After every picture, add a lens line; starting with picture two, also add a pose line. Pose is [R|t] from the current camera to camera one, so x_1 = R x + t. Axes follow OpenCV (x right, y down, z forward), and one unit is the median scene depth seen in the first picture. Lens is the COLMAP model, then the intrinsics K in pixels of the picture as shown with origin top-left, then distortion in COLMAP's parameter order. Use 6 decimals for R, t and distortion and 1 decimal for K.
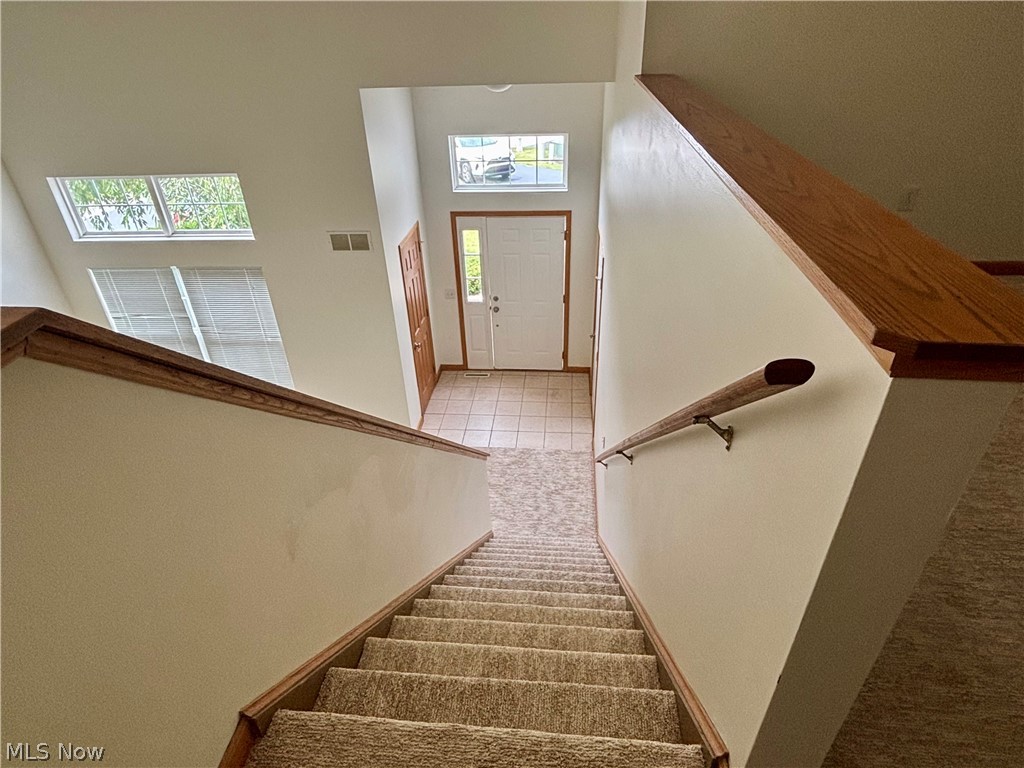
lens RADIAL K [[584.8, 0, 512.0], [0, 584.8, 384.0], [0, 0, 1]] dist [0.001401, -0.044427]
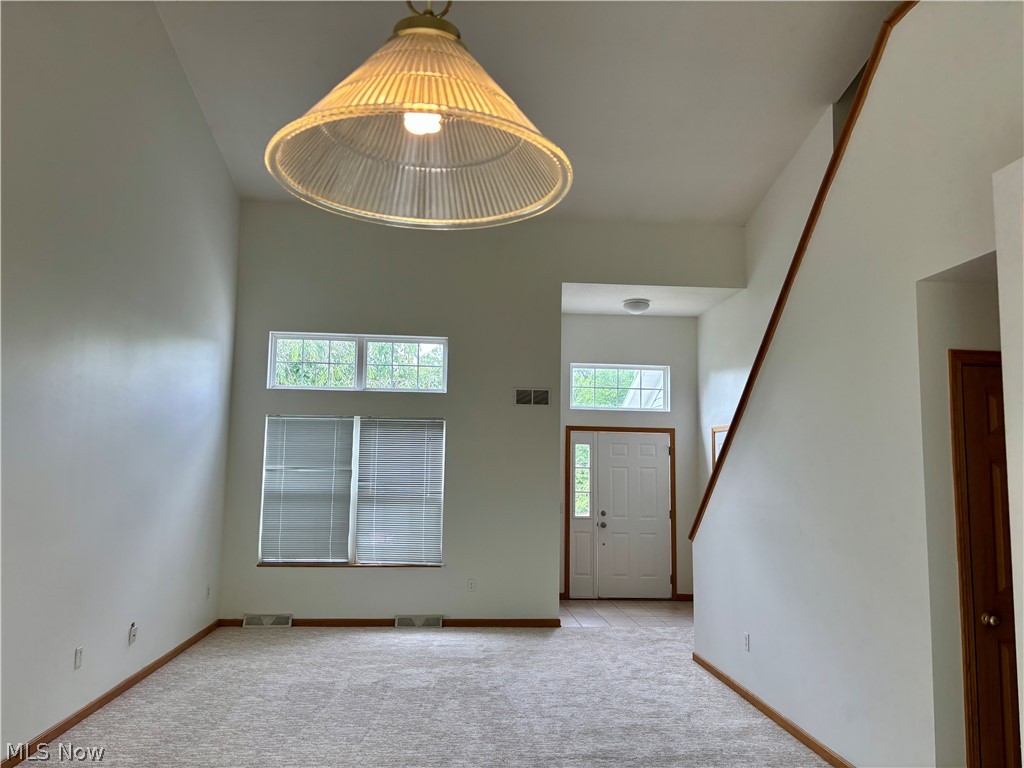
lens RADIAL K [[781.9, 0, 502.2], [0, 781.9, 386.5], [0, 0, 1]] dist [0.074862, -0.067135]
pose [[0.986085, 0.064556, 0.153198, -0.458799], [0.045100, 0.783085, -0.620277, 0.558628], [-0.160010, 0.618555, 0.769277, -0.158365]]
